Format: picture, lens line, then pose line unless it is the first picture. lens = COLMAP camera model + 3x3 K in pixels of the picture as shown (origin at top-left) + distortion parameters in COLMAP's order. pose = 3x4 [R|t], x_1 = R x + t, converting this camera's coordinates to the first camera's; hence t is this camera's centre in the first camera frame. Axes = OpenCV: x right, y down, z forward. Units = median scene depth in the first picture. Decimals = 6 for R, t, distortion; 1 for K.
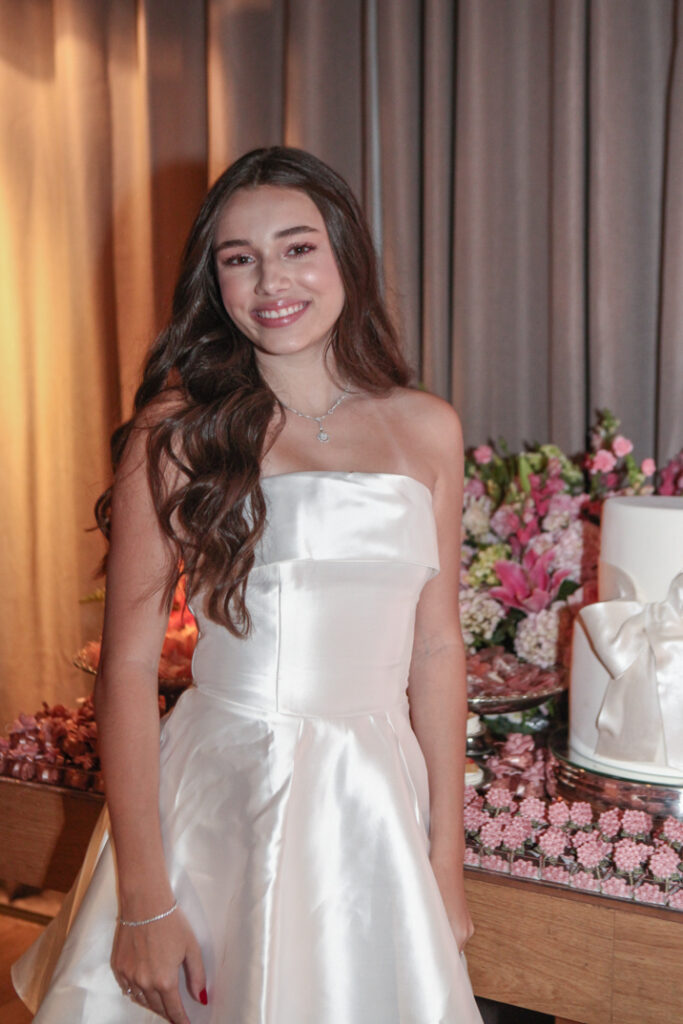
lens RADIAL K [[1441.2, 0, 340.1], [0, 1441.2, 511.4], [0, 0, 1]] dist [0.012624, 0.000000]
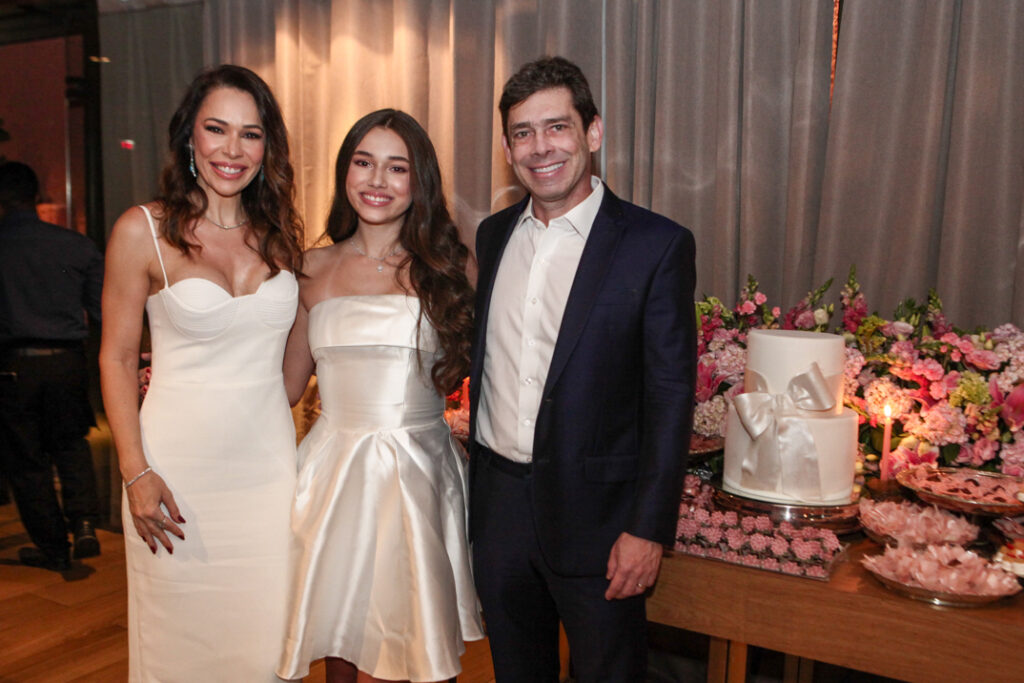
lens RADIAL K [[1053.5, 0, 494.4], [0, 1053.5, 370.4], [0, 0, 1]] dist [-0.052210, 0.000000]
pose [[0.998655, 0.023970, -0.045968, -0.045533], [-0.022930, 0.999472, 0.023009, 0.015429], [0.046496, -0.021924, 0.998678, -0.185348]]
